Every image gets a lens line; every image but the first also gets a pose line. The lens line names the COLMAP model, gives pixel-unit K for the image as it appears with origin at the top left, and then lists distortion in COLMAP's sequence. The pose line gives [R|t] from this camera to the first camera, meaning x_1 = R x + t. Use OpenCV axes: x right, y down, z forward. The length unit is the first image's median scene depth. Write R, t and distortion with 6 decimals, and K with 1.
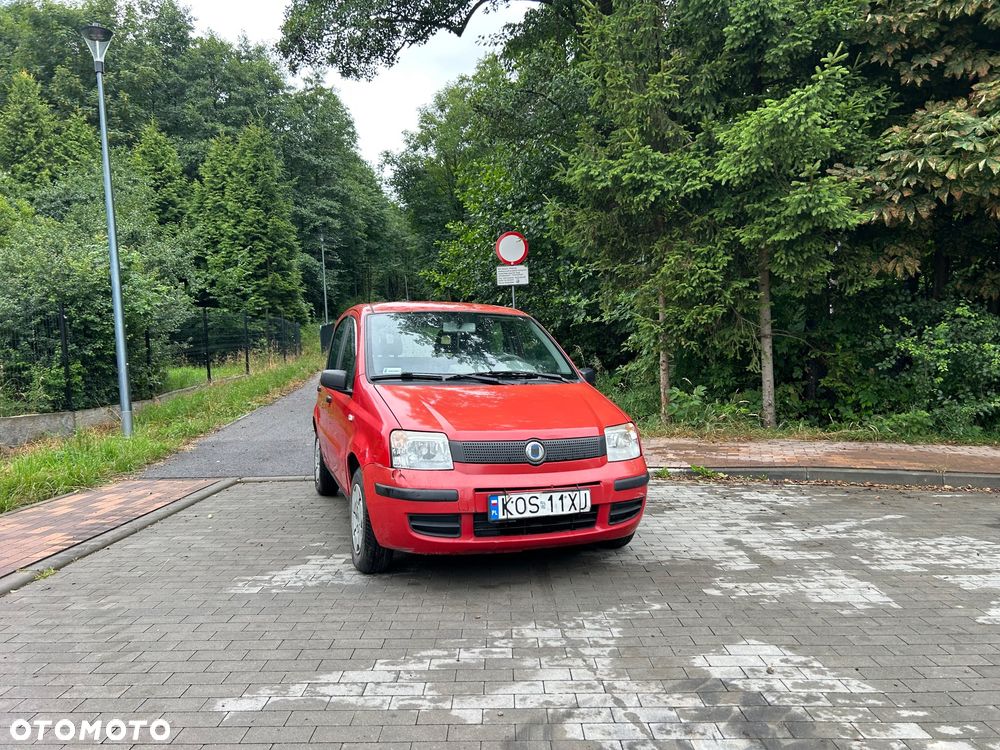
lens RADIAL K [[752.5, 0, 497.0], [0, 752.5, 383.3], [0, 0, 1]] dist [0.046984, -0.051284]
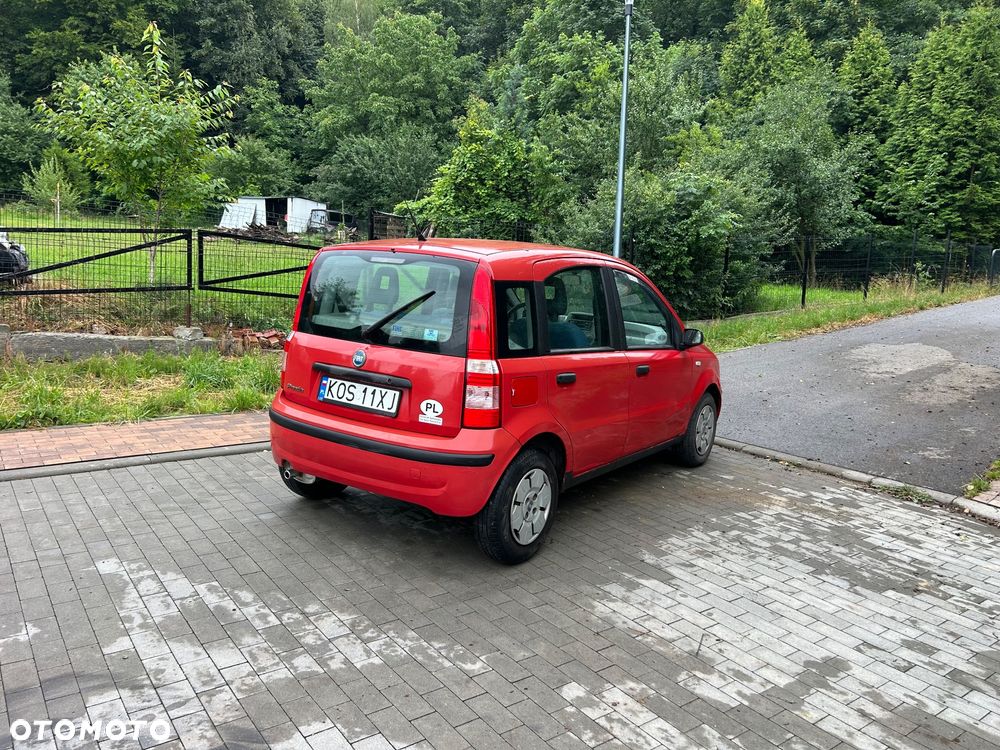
lens RADIAL K [[752.5, 0, 506.2], [0, 752.5, 371.0], [0, 0, 1]] dist [0.046984, -0.051284]
pose [[0.601938, 0.166036, -0.781091, 0.384784], [-0.087017, 0.985959, 0.142526, -0.063204], [0.793788, -0.017824, 0.607934, 0.258175]]
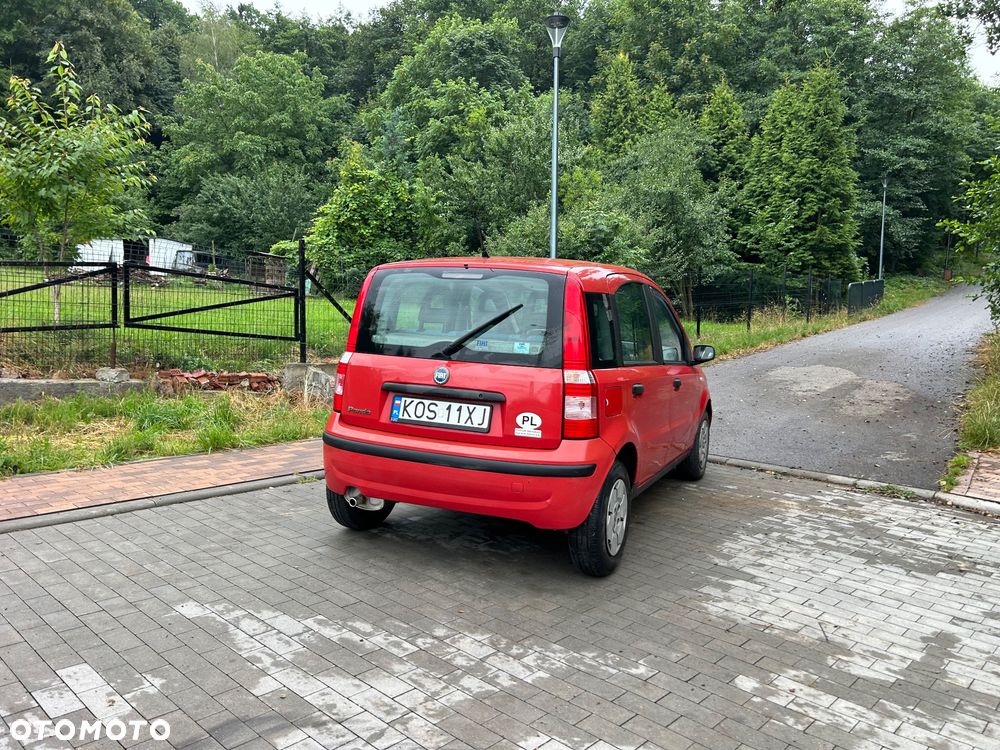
lens RADIAL K [[752.5, 0, 507.3], [0, 752.5, 381.6], [0, 0, 1]] dist [0.046984, -0.051284]
pose [[0.735955, 0.111229, -0.667831, 0.289771], [-0.070983, 0.993652, 0.087272, -0.032641], [0.673299, -0.016824, 0.739179, 0.151677]]
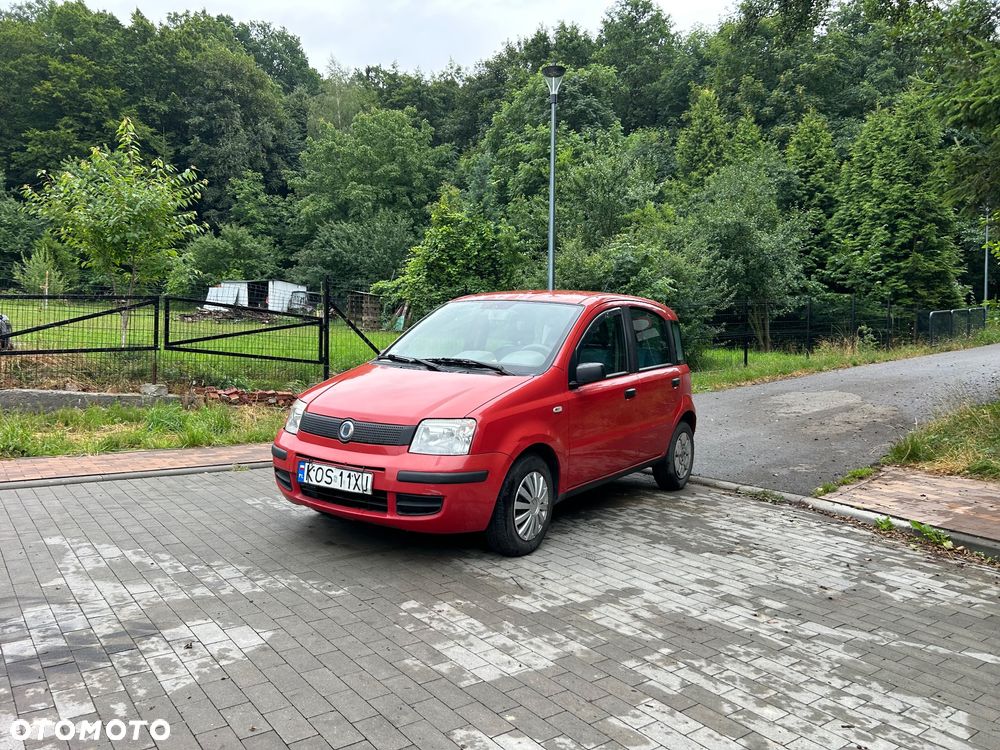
lens RADIAL K [[752.5, 0, 492.3], [0, 752.5, 375.2], [0, 0, 1]] dist [0.046984, -0.051284]
pose [[0.604434, 0.074873, -0.793129, 0.532325], [-0.067965, 0.996790, 0.042304, -0.025006], [0.793751, 0.028335, 0.607583, 0.257557]]
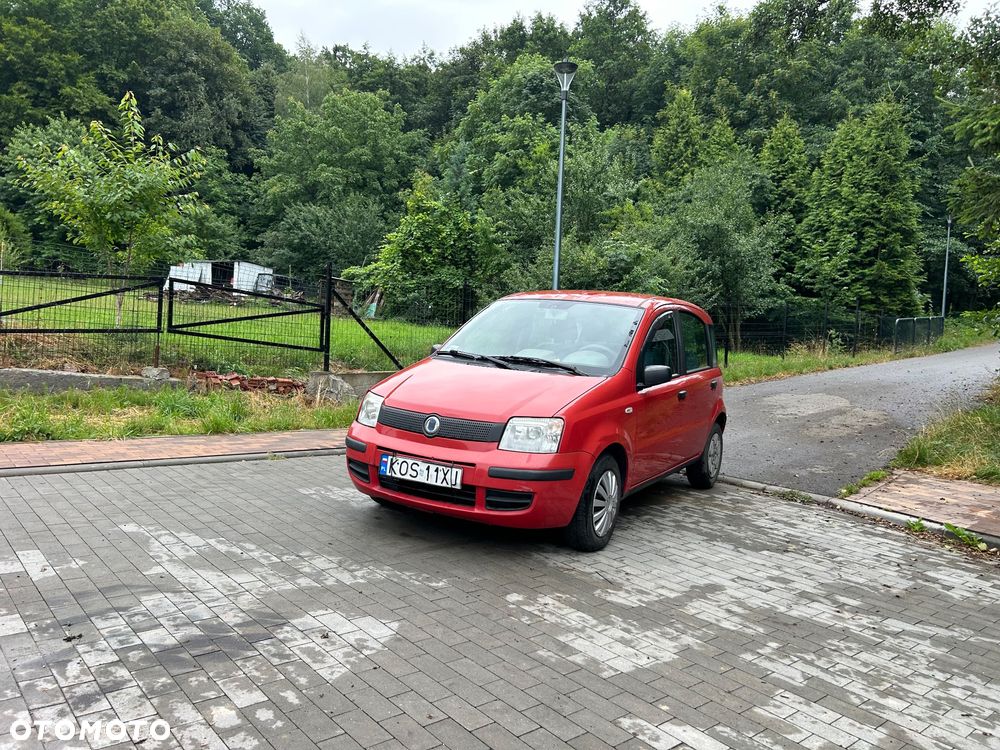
lens RADIAL K [[752.5, 0, 497.6], [0, 752.5, 383.5], [0, 0, 1]] dist [0.046984, -0.051284]
pose [[0.651342, 0.112782, -0.750355, 0.481368], [-0.101870, 0.992937, 0.060815, -0.024280], [0.751915, 0.036827, 0.658231, 0.175166]]
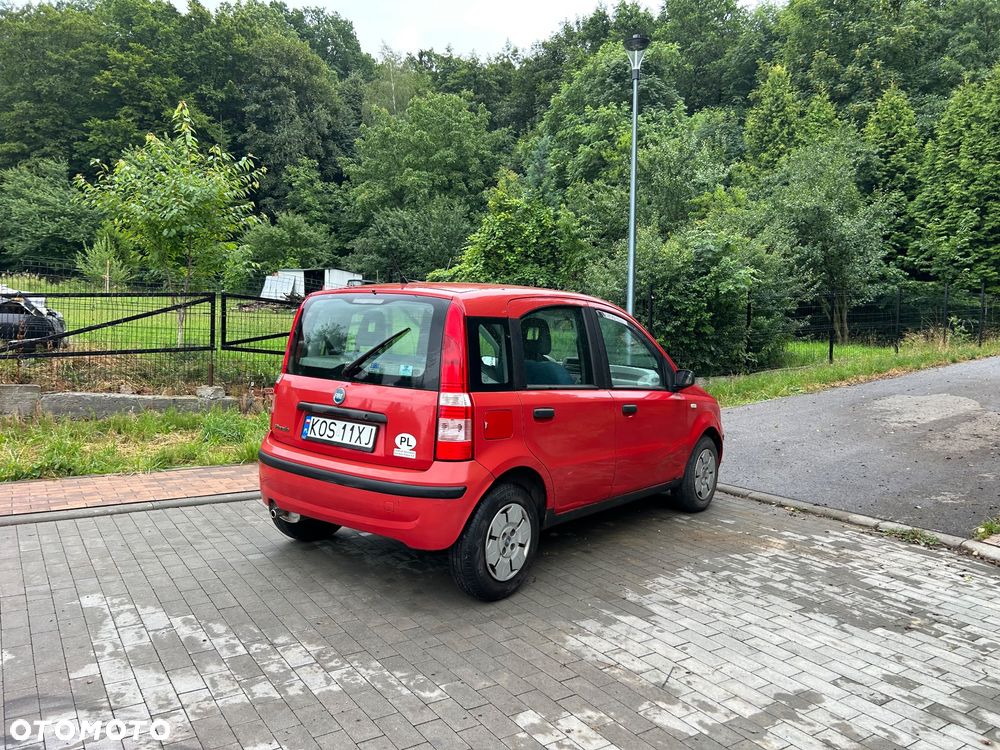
lens RADIAL K [[752.5, 0, 504.3], [0, 752.5, 378.9], [0, 0, 1]] dist [0.046984, -0.051284]
pose [[0.561369, 0.095741, -0.822009, 0.418427], [-0.068300, 0.995257, 0.069276, -0.046220], [0.824742, 0.017254, 0.565246, 0.287776]]
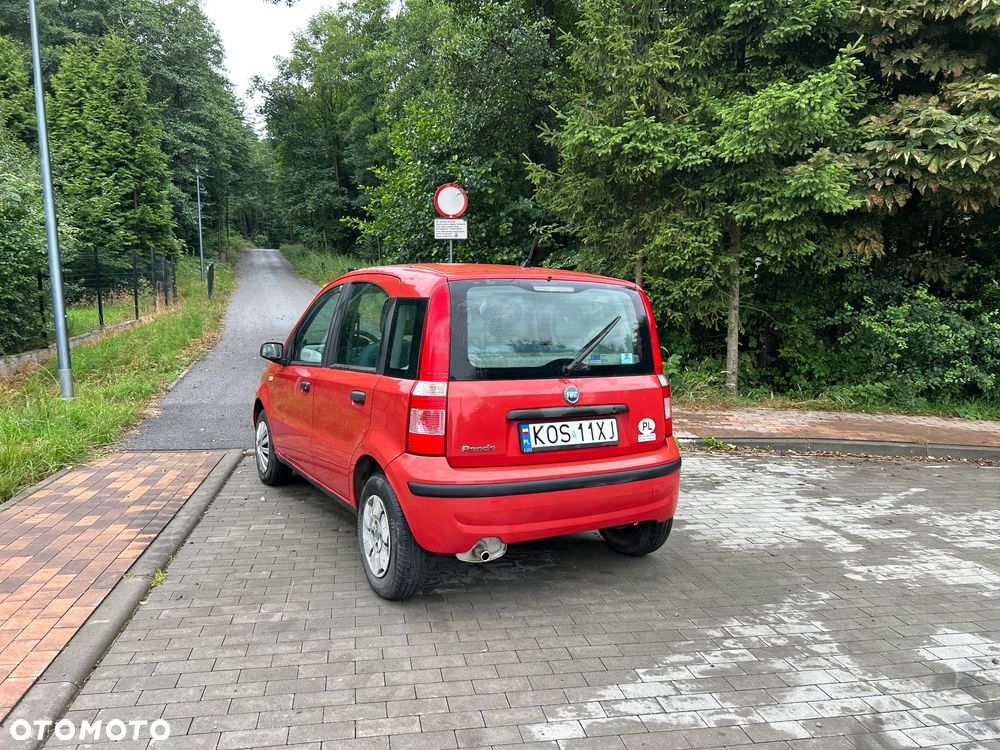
lens RADIAL K [[752.5, 0, 496.6], [0, 752.5, 382.3], [0, 0, 1]] dist [0.046984, -0.051284]
pose [[0.981521, 0.011939, 0.190984, -0.210392], [-0.025645, 0.997255, 0.069457, -0.029764], [-0.189631, -0.073072, 0.979133, 0.035104]]
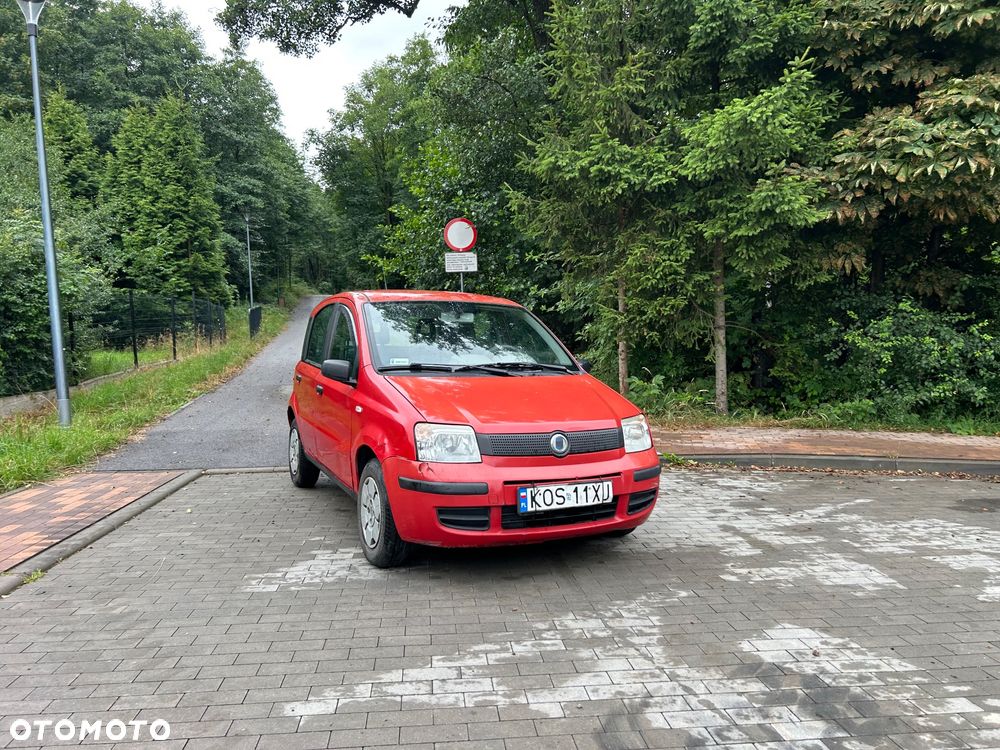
lens RADIAL K [[752.5, 0, 503.8], [0, 752.5, 382.5], [0, 0, 1]] dist [0.046984, -0.051284]
pose [[0.993520, 0.003180, 0.113616, -0.070857], [-0.005164, 0.999839, 0.017174, -0.003963], [-0.113543, -0.017650, 0.993376, 0.005395]]
